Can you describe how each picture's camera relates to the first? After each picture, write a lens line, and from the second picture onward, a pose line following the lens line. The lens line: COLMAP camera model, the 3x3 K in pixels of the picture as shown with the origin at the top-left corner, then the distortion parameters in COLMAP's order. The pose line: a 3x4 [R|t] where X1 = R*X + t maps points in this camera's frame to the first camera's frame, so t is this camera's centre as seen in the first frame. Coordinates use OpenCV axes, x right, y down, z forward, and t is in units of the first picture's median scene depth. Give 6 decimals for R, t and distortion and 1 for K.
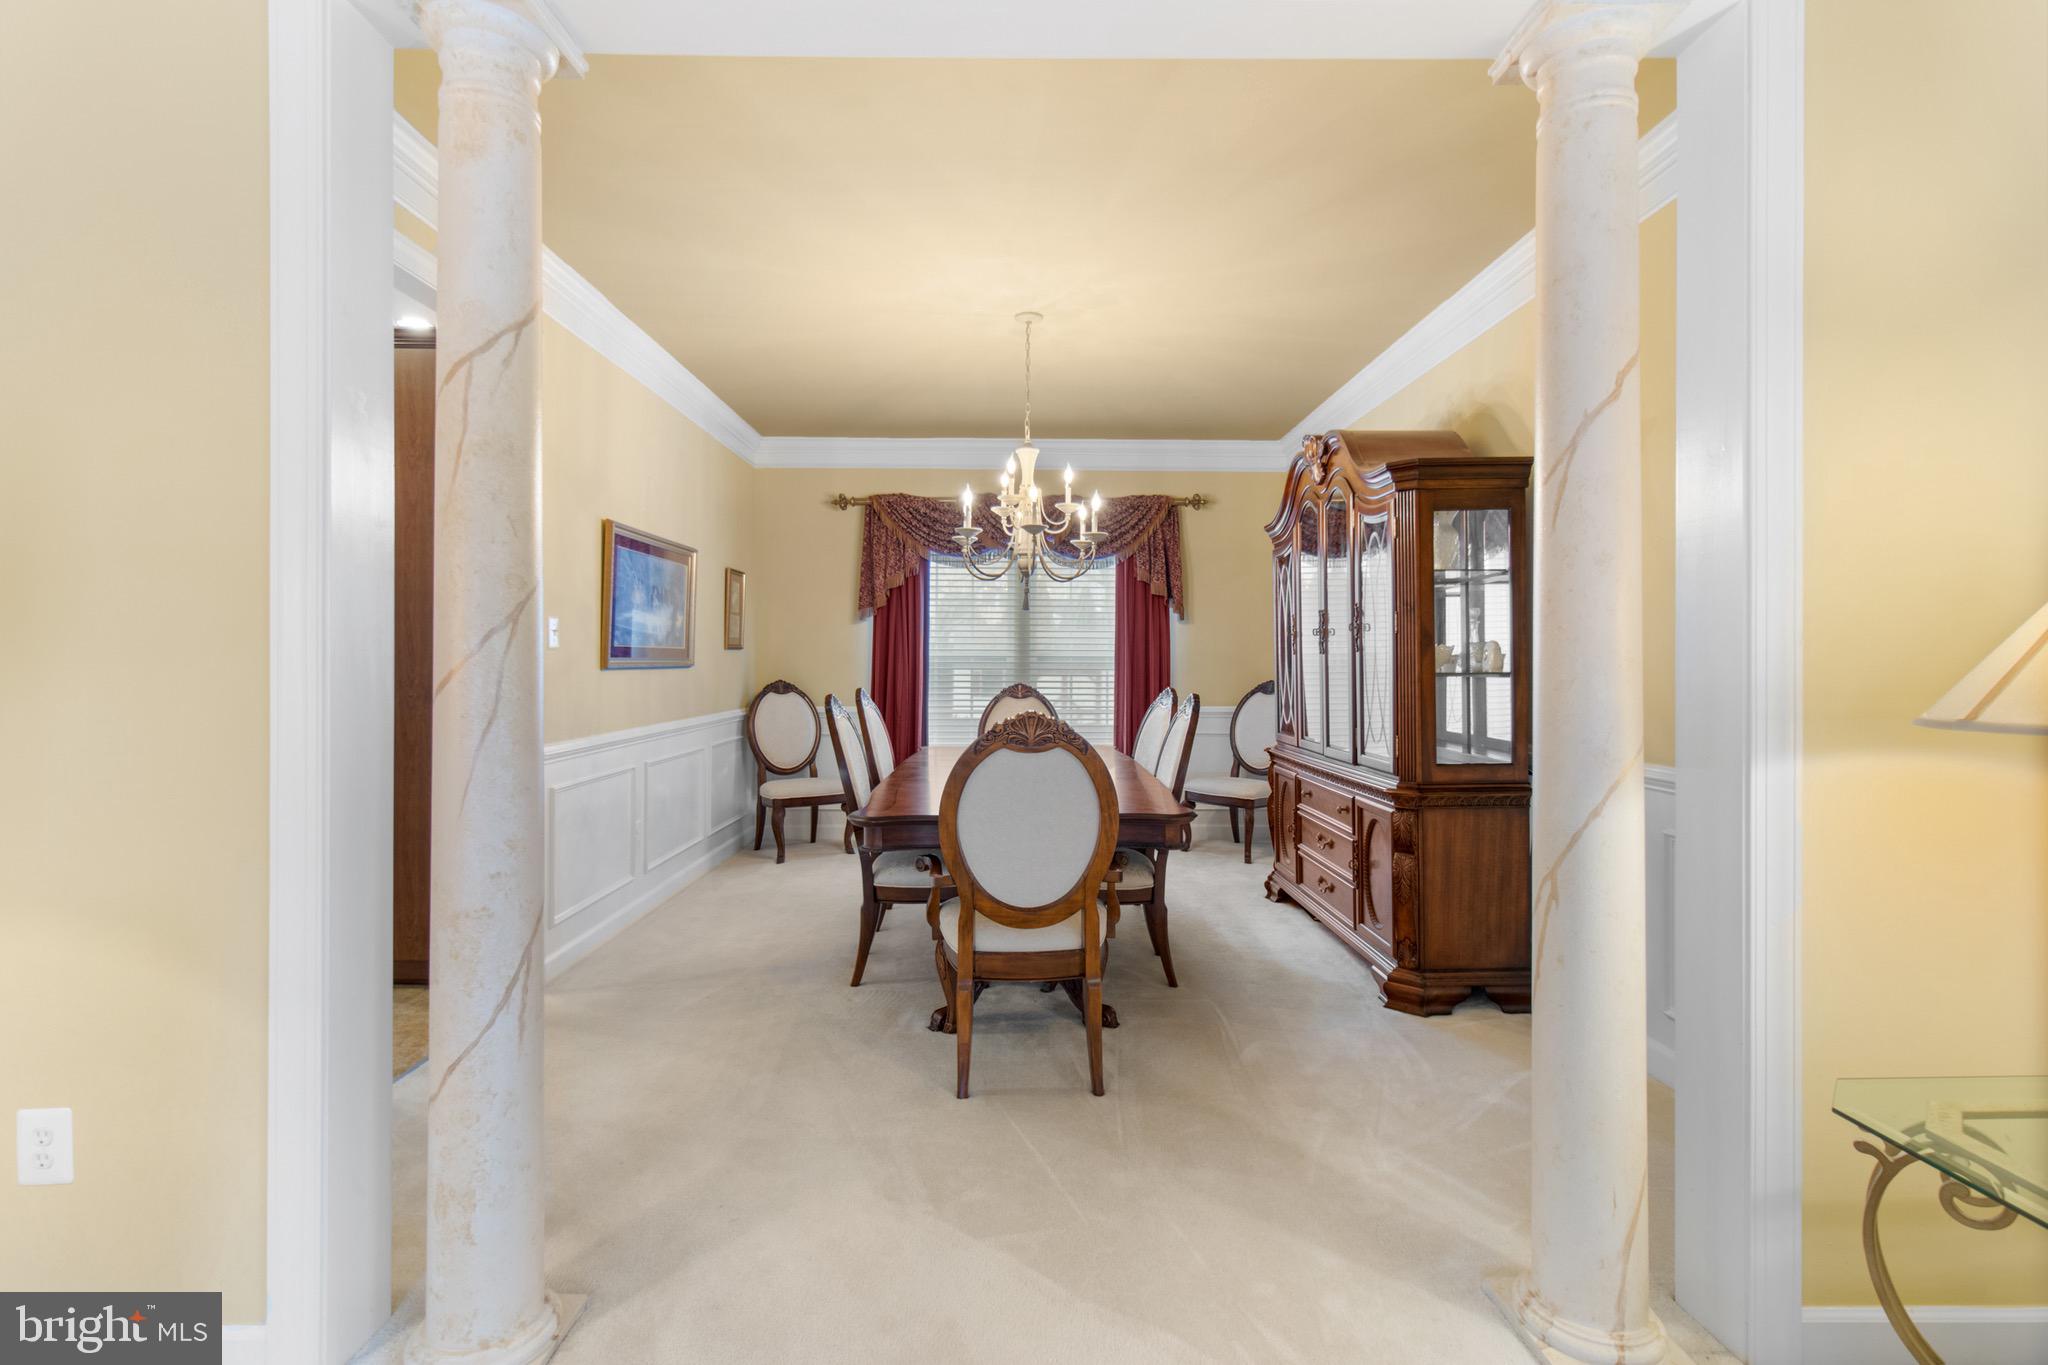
lens RADIAL K [[953.7, 0, 1028.5], [0, 953.7, 653.8], [0, 0, 1]] dist [0.003766, -0.000021]
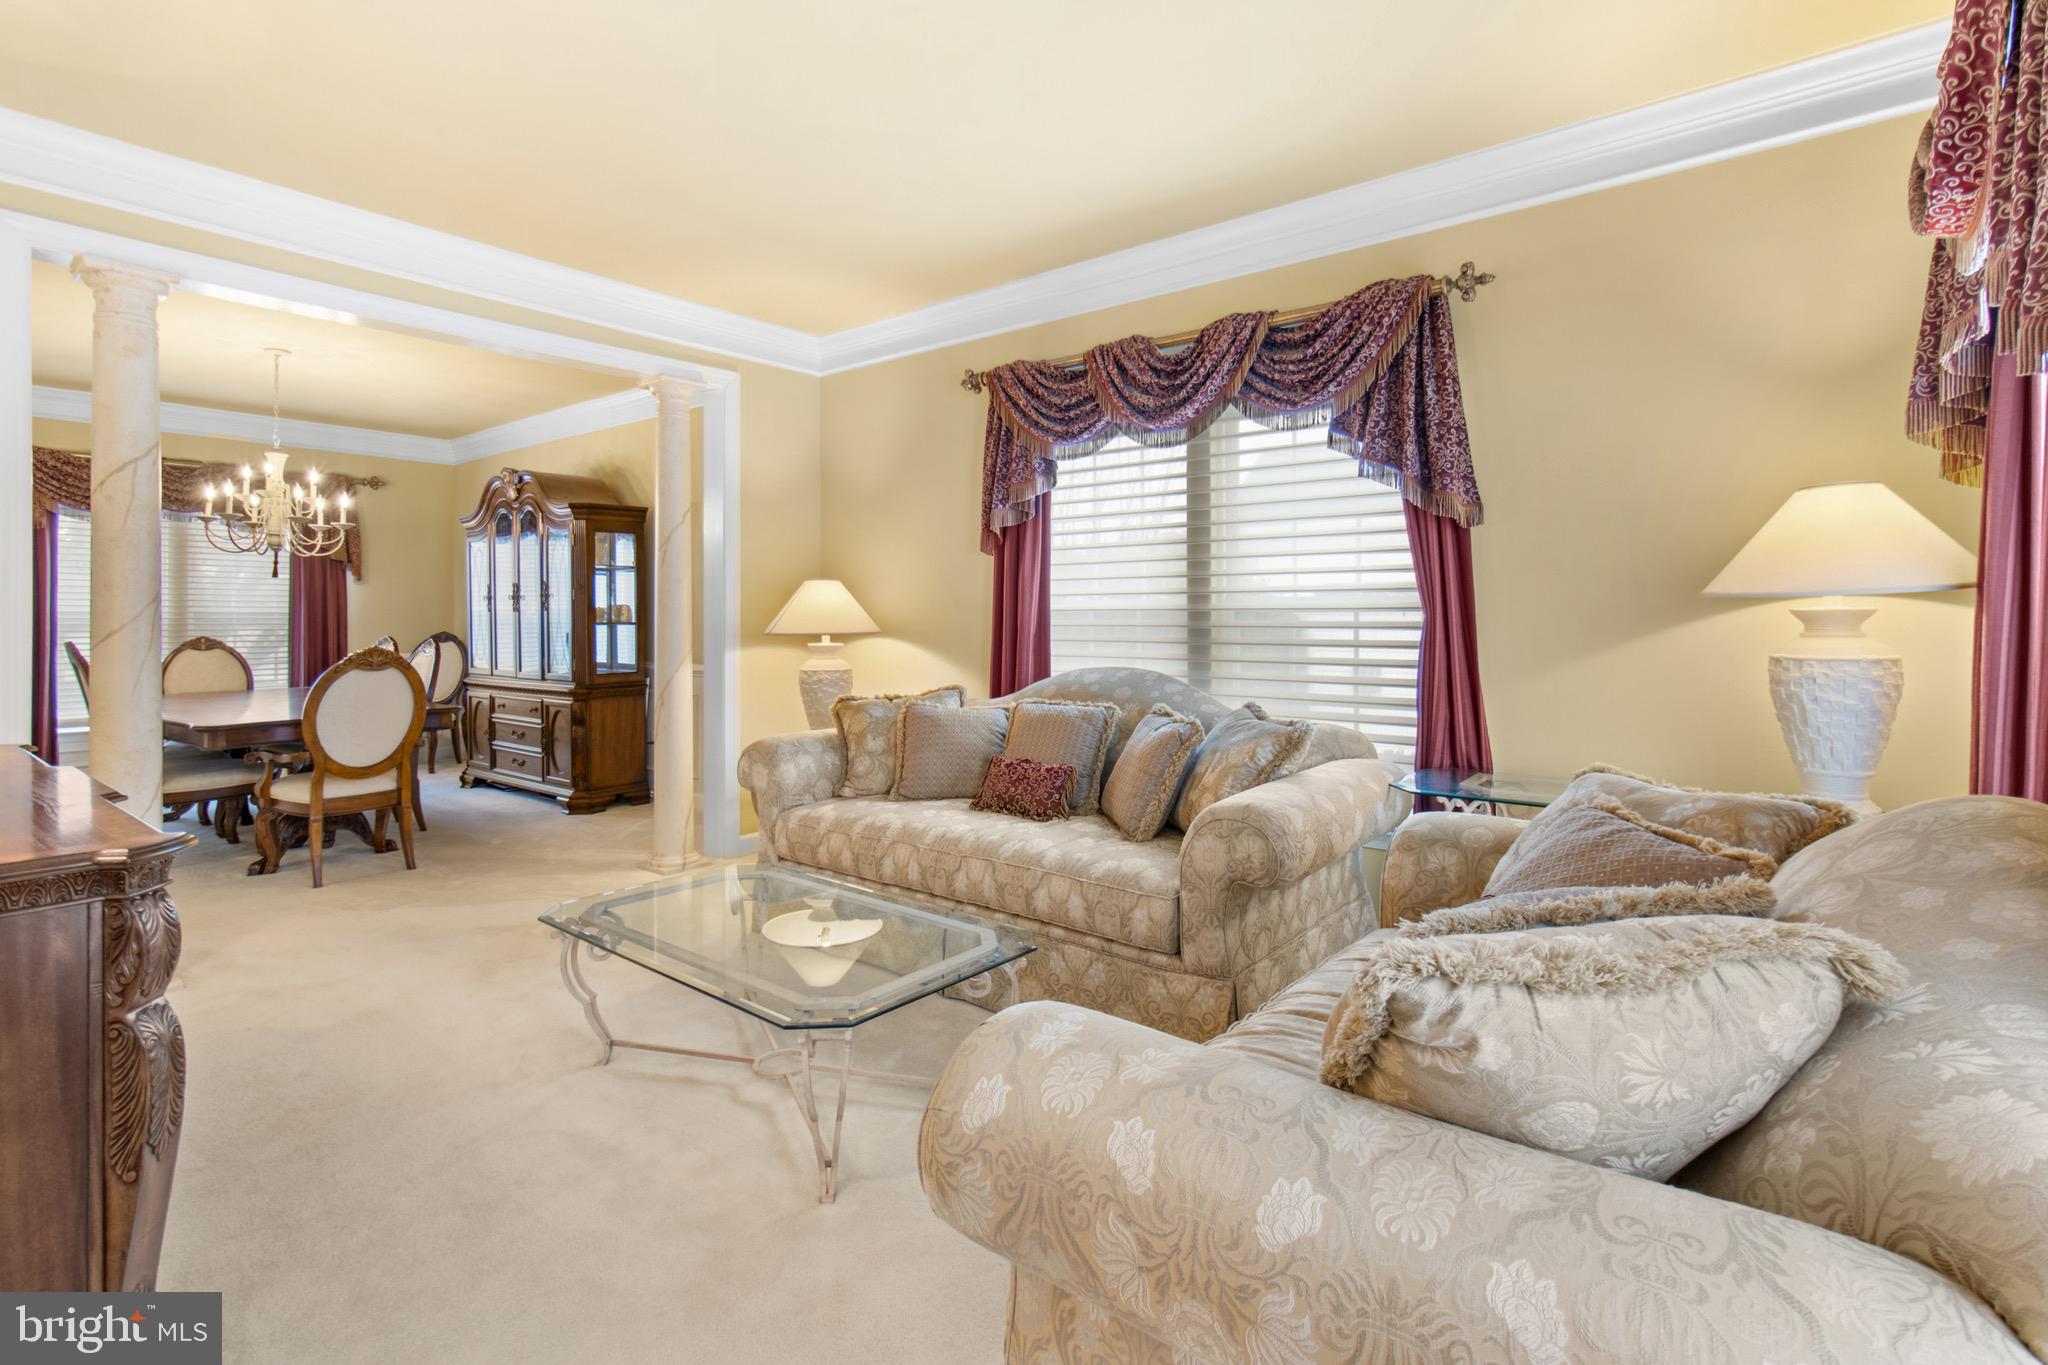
lens RADIAL K [[953.7, 0, 1009.0], [0, 953.7, 624.5], [0, 0, 1]] dist [0.003766, -0.000021]
pose [[0.648146, -0.010889, 0.761438, -0.389968], [-0.003511, 0.999844, 0.017286, -0.009013], [-0.761508, -0.013878, 0.648007, -0.671817]]
